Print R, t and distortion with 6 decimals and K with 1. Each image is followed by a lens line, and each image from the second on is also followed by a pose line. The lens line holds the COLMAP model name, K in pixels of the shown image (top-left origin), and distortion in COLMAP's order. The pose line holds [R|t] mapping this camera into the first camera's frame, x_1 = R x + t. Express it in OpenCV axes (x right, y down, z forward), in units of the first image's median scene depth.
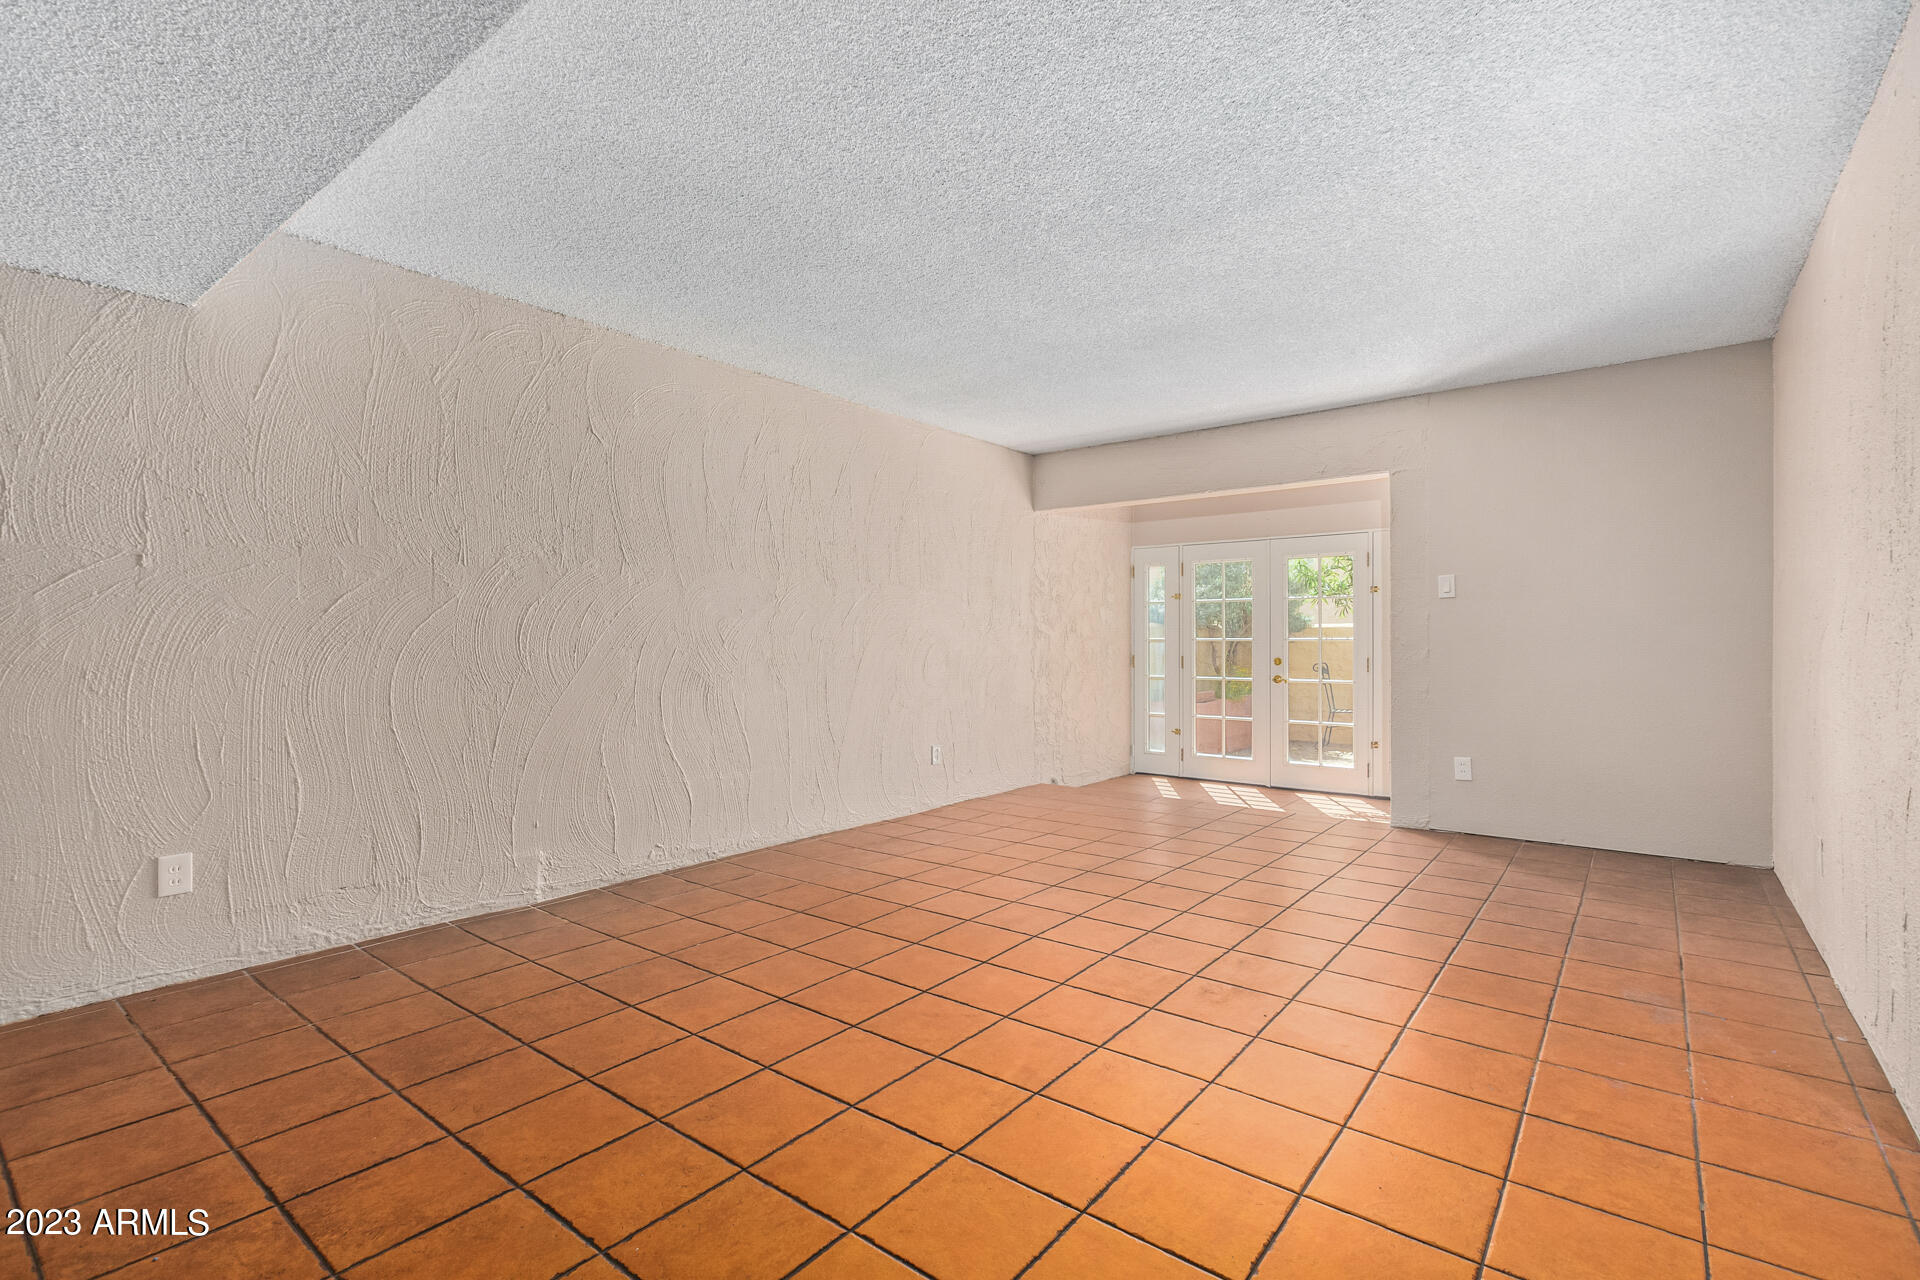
lens RADIAL K [[882.9, 0, 972.5], [0, 882.9, 643.6], [0, 0, 1]] dist [0.011990, -0.004830]
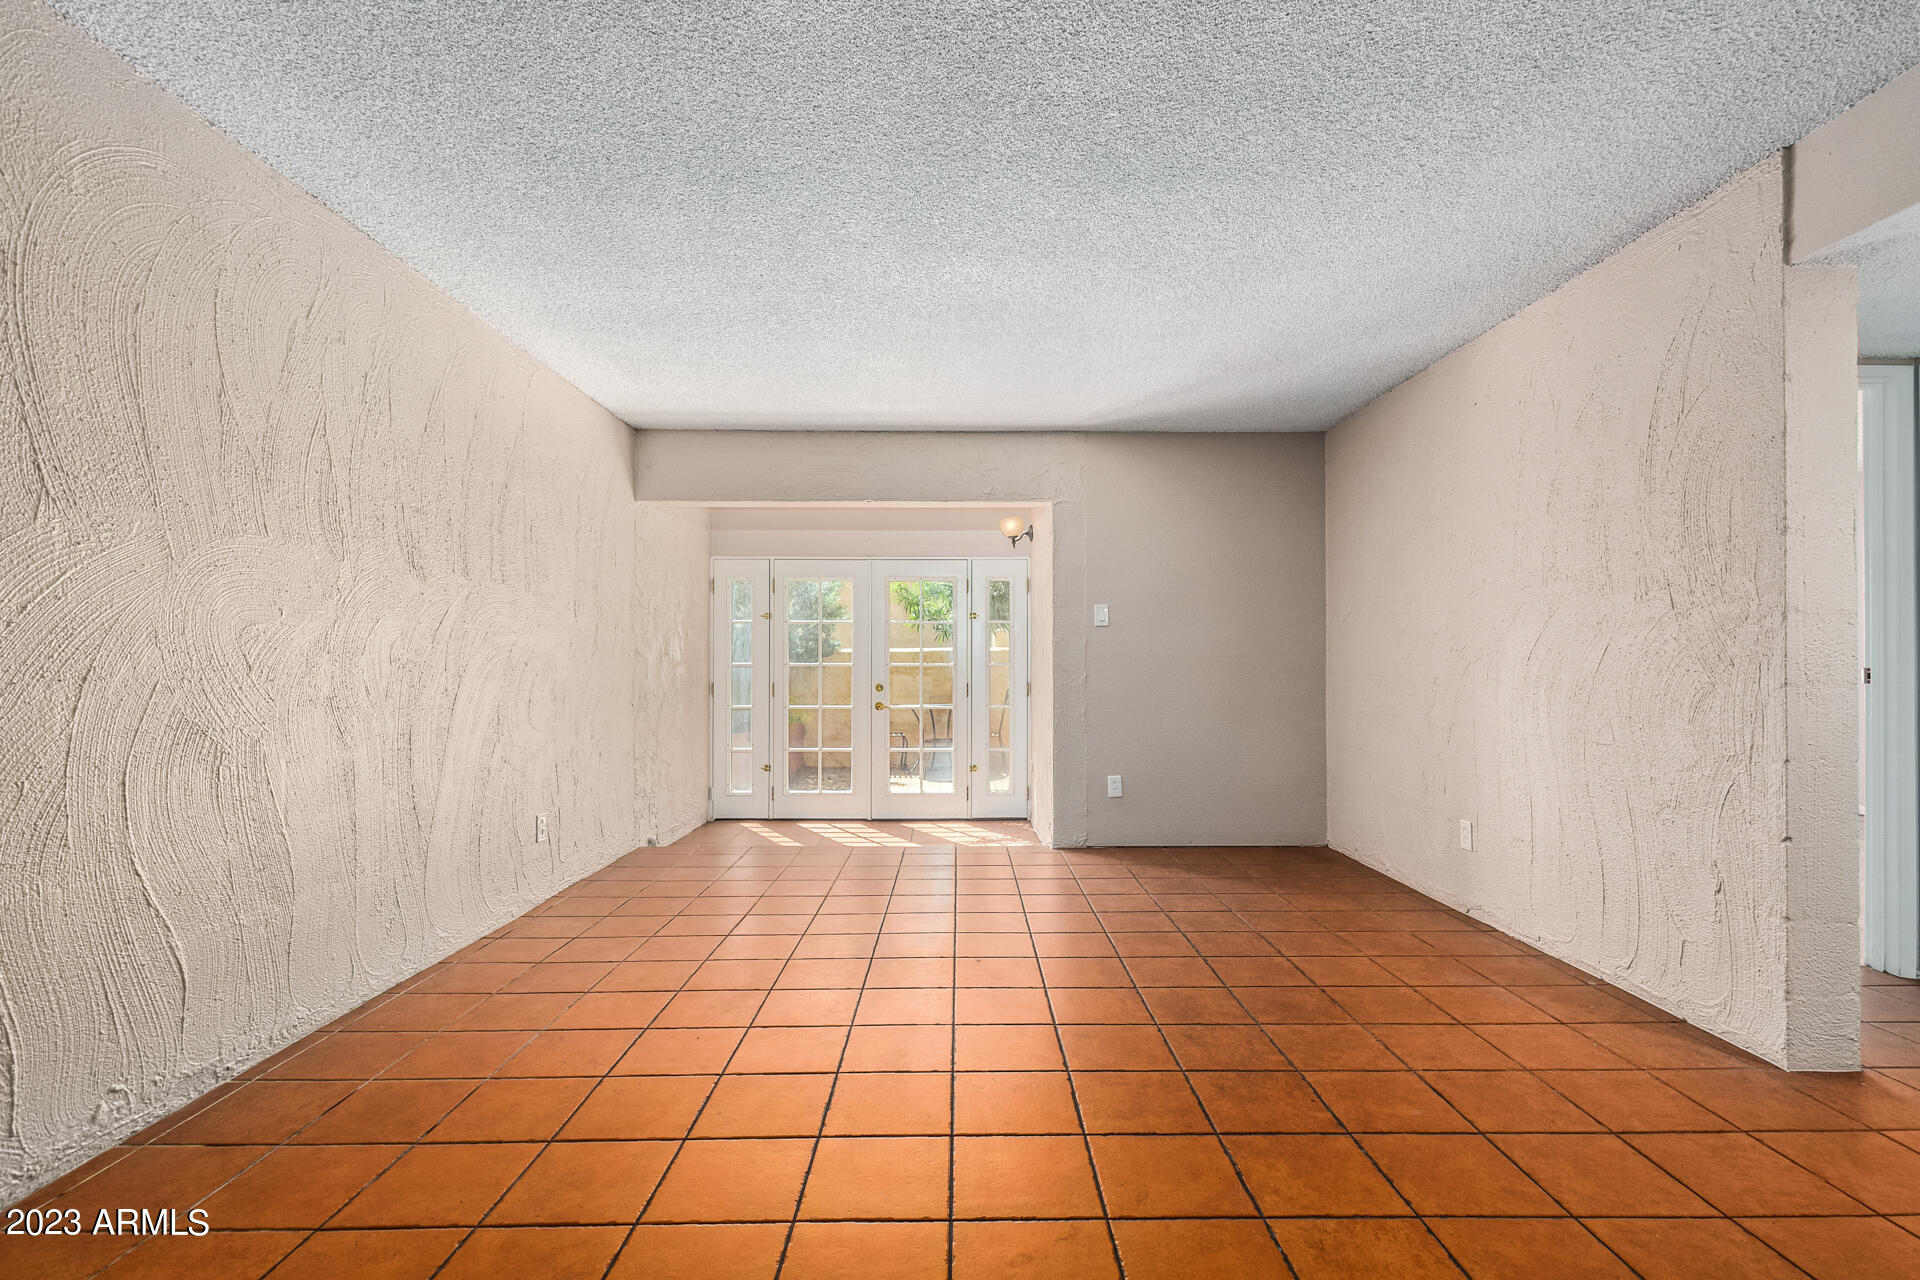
lens RADIAL K [[882.9, 0, 974.3], [0, 882.9, 655.2], [0, 0, 1]] dist [0.011990, -0.004830]
pose [[0.782179, 0.009006, 0.622989, -0.233079], [-0.000306, 0.999901, -0.014070, -0.001883], [-0.623054, 0.010815, 0.782104, 0.256941]]
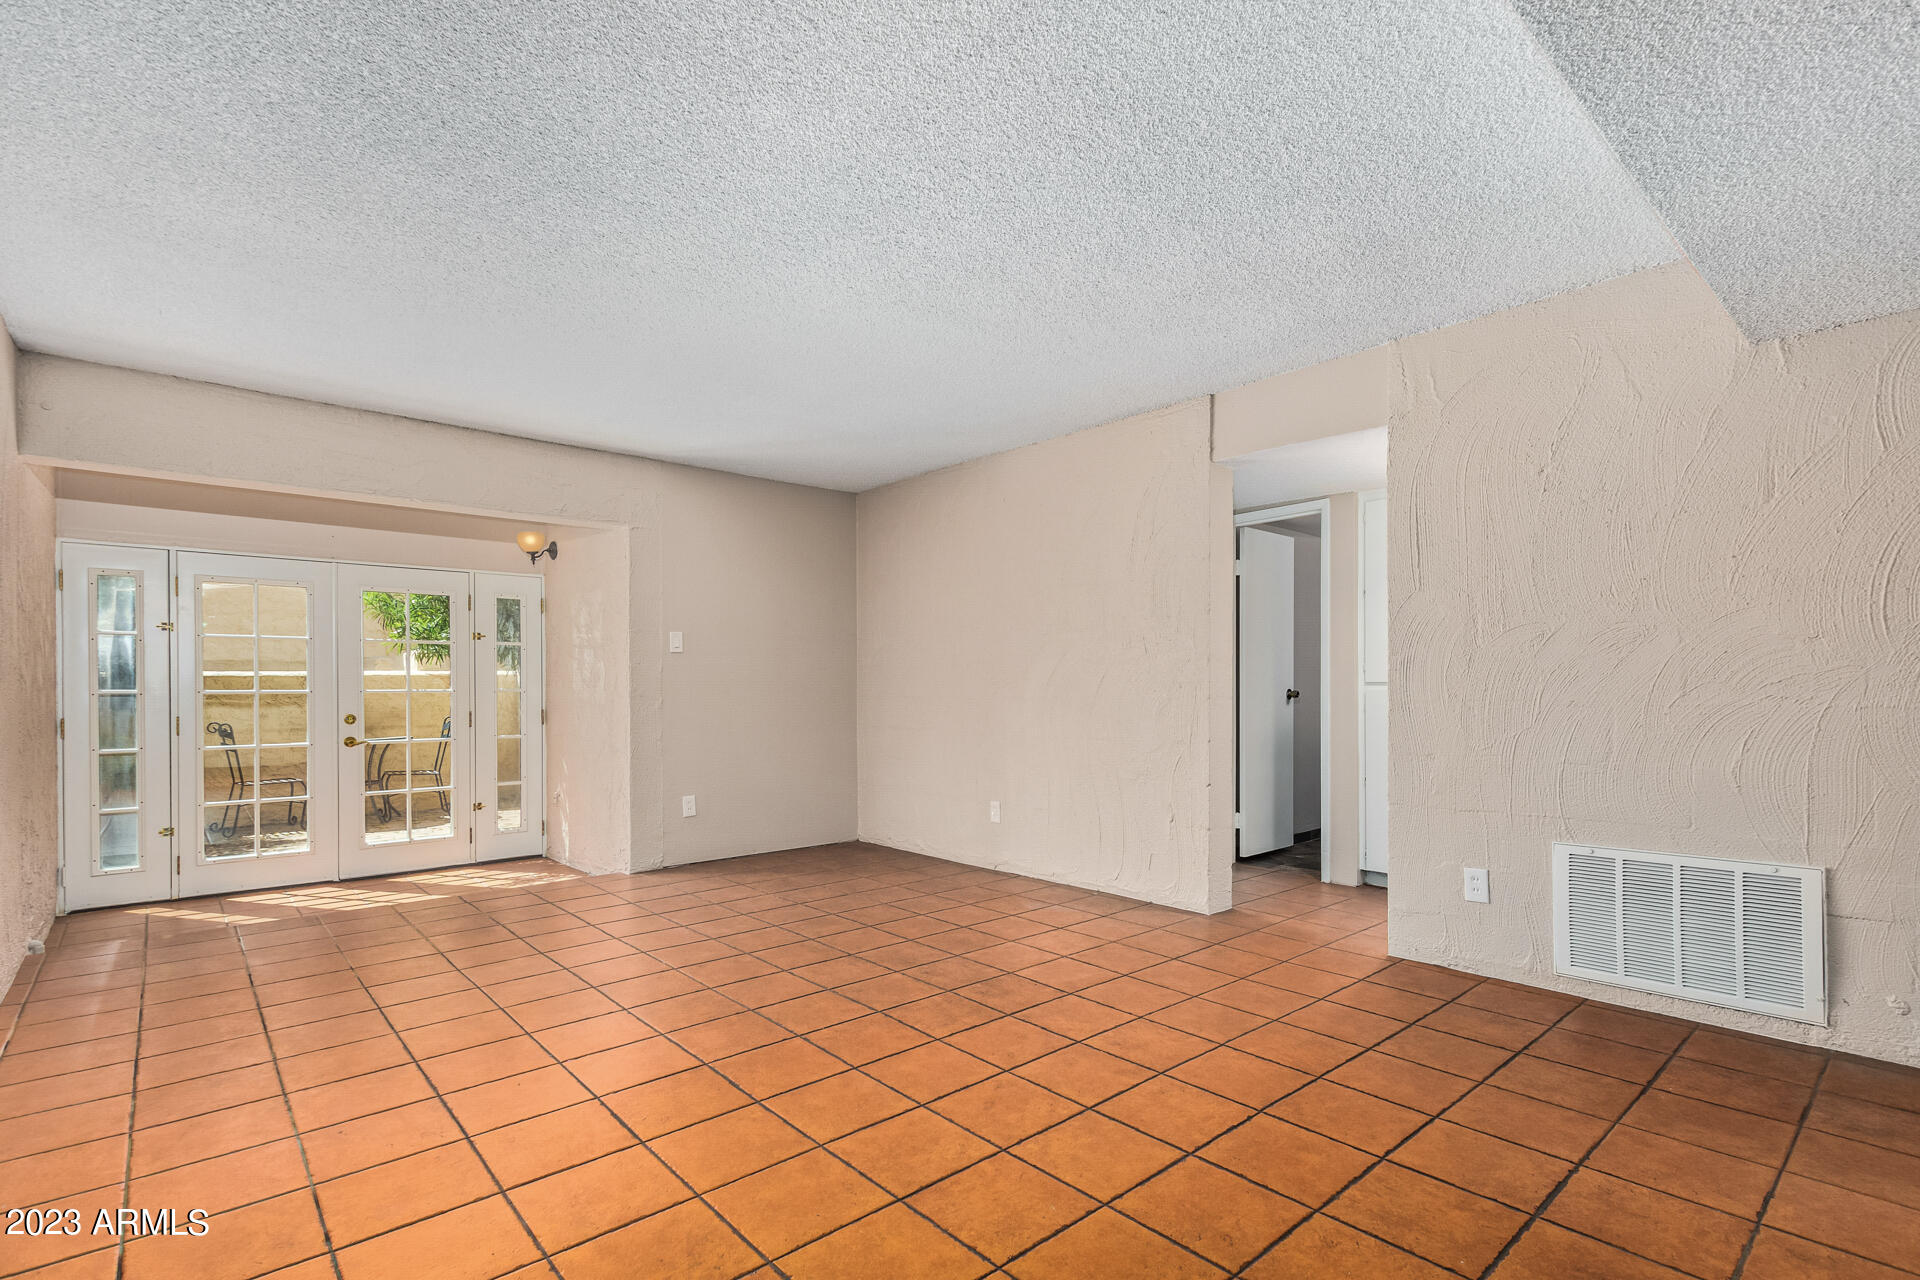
lens RADIAL K [[882.9, 0, 988.8], [0, 882.9, 695.7], [0, 0, 1]] dist [0.011990, -0.004830]
pose [[0.180094, -0.006090, 0.983630, -0.452015], [0.006852, 0.999964, 0.004937, -0.001139], [-0.983625, 0.005850, 0.180130, 0.406795]]
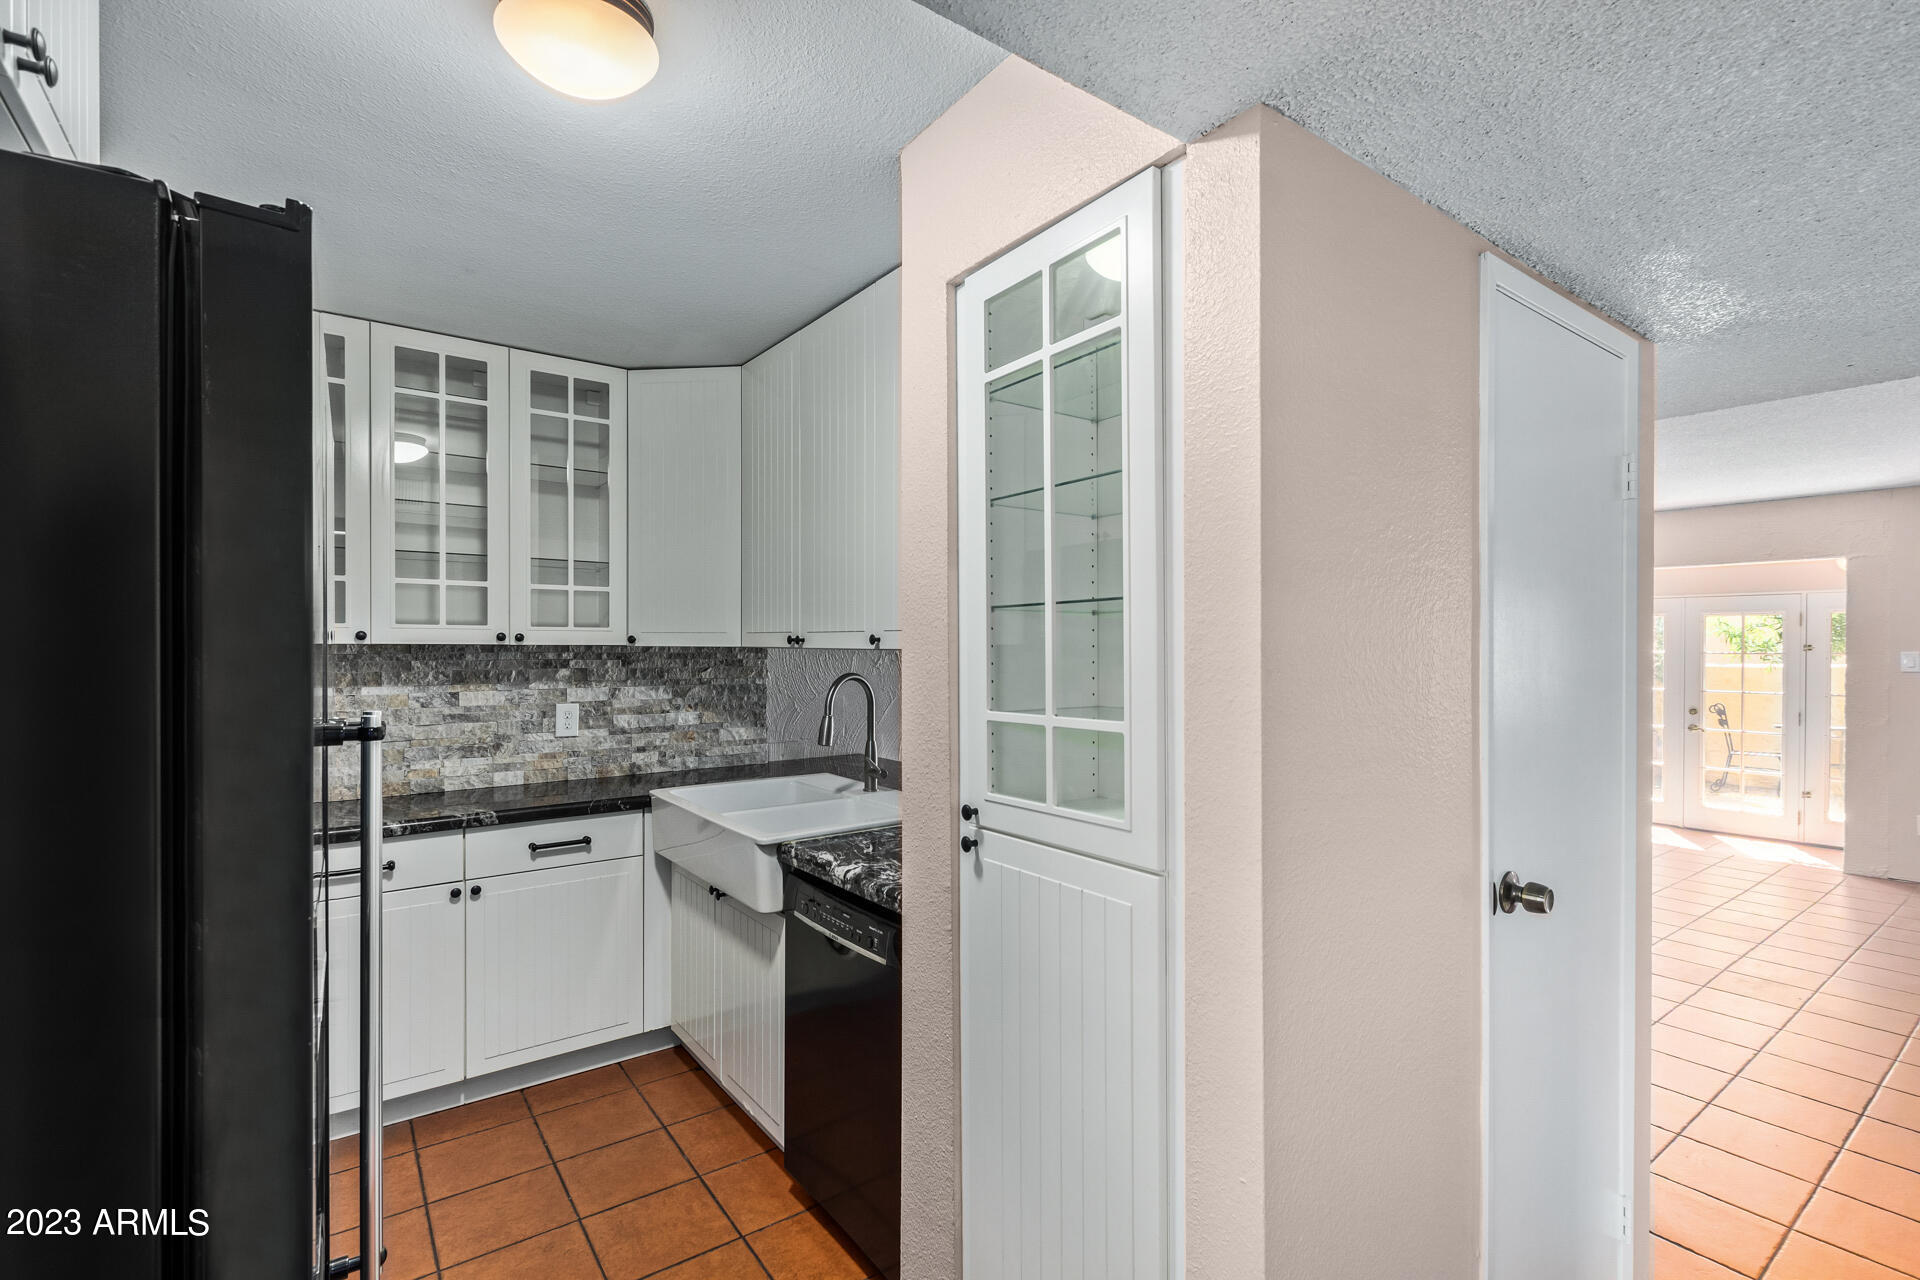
lens RADIAL K [[882.9, 0, 966.7], [0, 882.9, 649.3], [0, 0, 1]] dist [0.011990, -0.004830]
pose [[0.958435, 0.003170, -0.285294, -0.266851], [-0.002613, 0.999994, 0.002333, -0.069651], [0.285300, -0.001490, 0.958437, -0.333452]]
